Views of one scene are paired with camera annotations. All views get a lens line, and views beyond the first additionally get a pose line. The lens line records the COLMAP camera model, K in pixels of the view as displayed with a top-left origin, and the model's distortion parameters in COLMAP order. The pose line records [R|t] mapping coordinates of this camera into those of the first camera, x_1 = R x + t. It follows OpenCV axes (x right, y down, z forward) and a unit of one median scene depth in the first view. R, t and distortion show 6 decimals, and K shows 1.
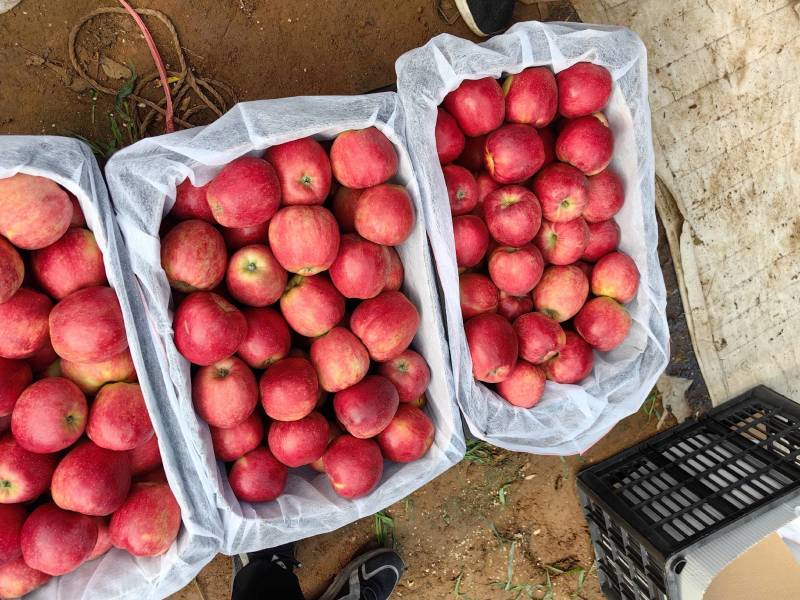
lens RADIAL K [[558.5, 0, 397.9], [0, 558.5, 296.3], [0, 0, 1]] dist [0.002507, -0.001513]
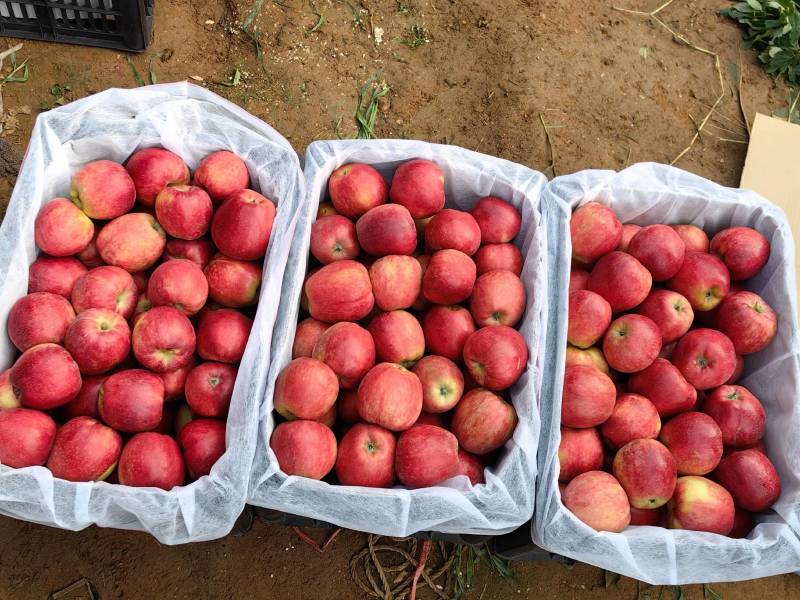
lens RADIAL K [[618.8, 0, 399.9], [0, 618.8, 296.8], [0, 0, 1]] dist [0.016213, -0.010207]
pose [[-0.858766, -0.433189, -0.273619, 0.208073], [0.397089, -0.900181, 0.178869, -0.125432], [-0.323791, 0.044955, 0.945060, -0.118430]]
